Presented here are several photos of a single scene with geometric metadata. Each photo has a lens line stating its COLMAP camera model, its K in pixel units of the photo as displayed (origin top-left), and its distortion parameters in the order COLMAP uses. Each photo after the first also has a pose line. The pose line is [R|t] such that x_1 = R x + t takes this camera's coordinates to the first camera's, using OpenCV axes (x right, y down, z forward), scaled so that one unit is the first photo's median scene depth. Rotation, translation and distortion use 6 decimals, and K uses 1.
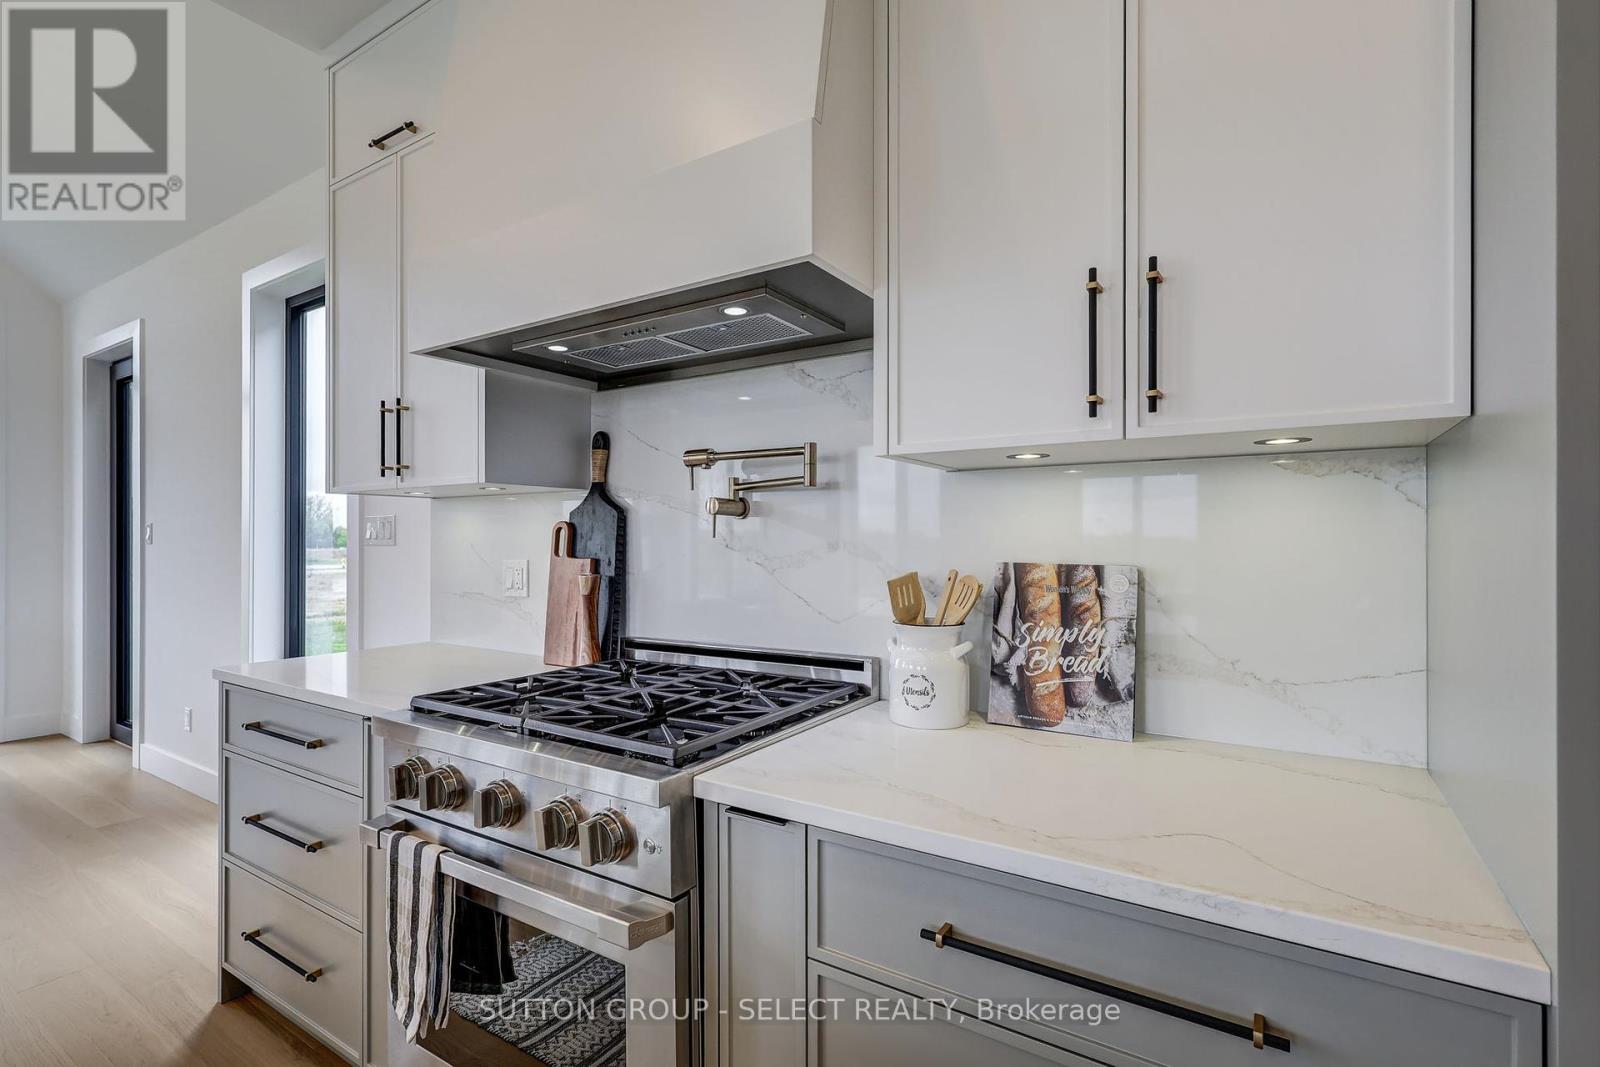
lens RADIAL K [[755.2, 0, 800.1], [0, 755.2, 535.8], [0, 0, 1]] dist [0.013116, -0.001493]
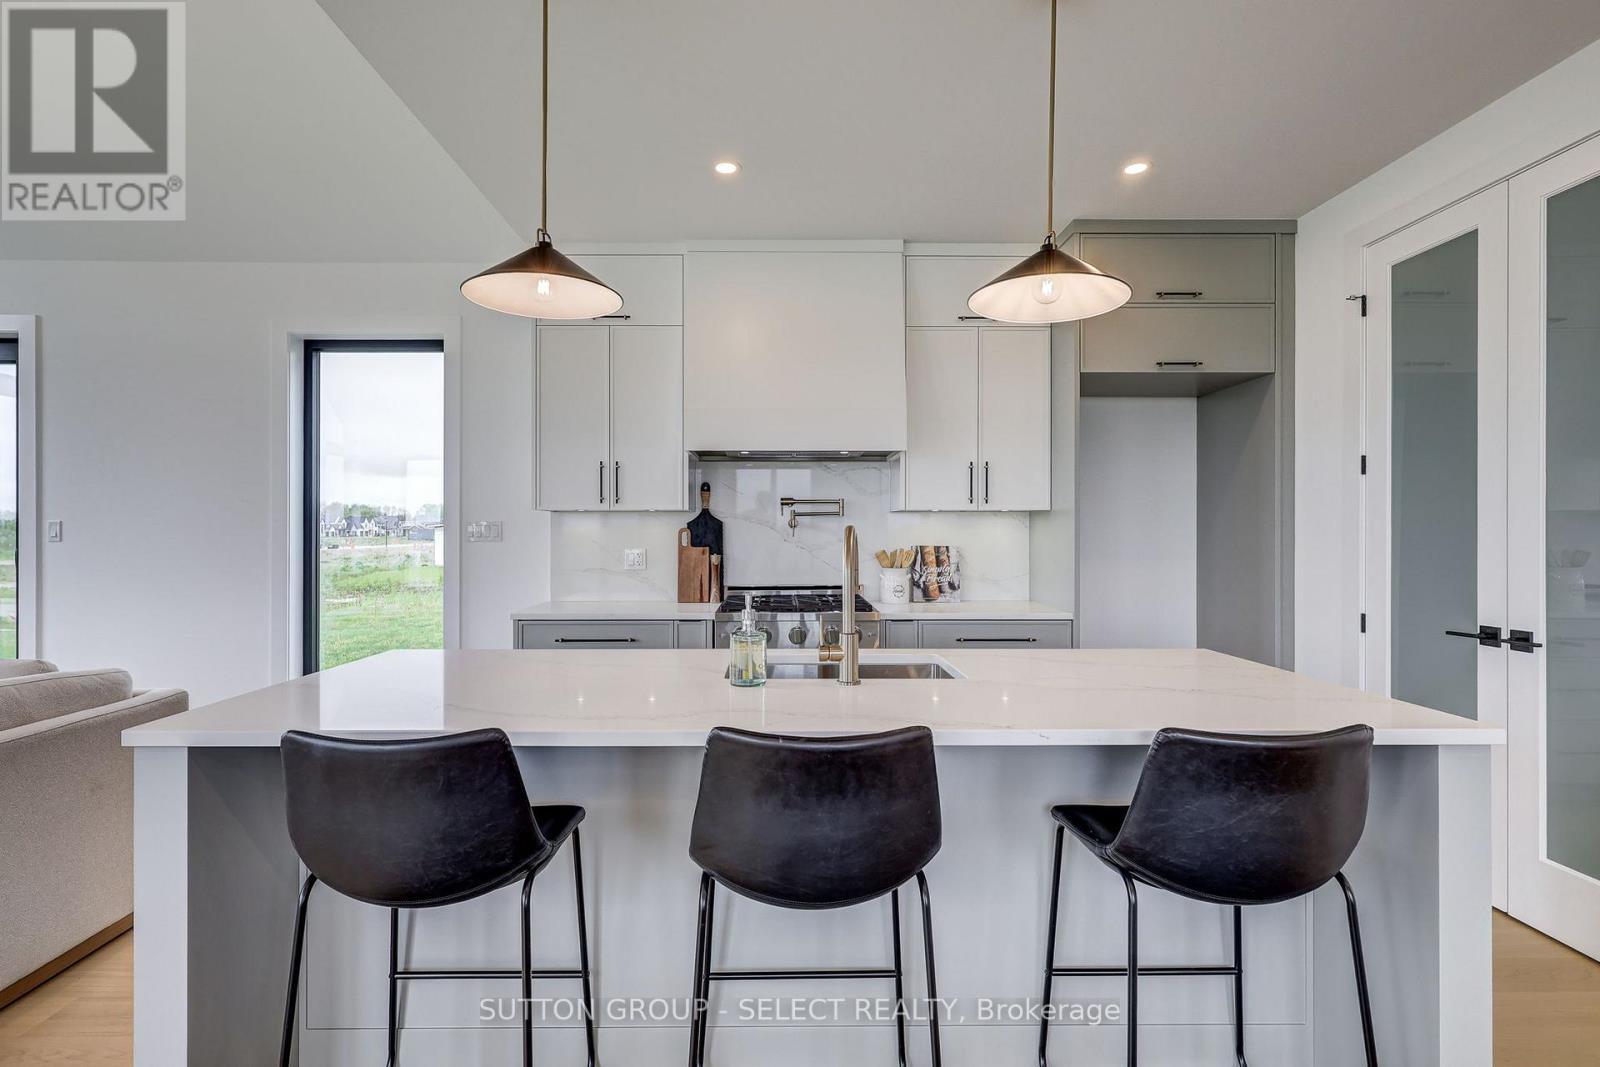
lens RADIAL K [[755.2, 0, 798.9], [0, 755.2, 527.6], [0, 0, 1]] dist [0.013116, -0.001493]
pose [[0.836702, 0.004119, 0.547642, -1.711129], [-0.001605, 0.999986, -0.005069, -0.018082], [-0.547655, 0.003362, 0.836697, -1.170260]]
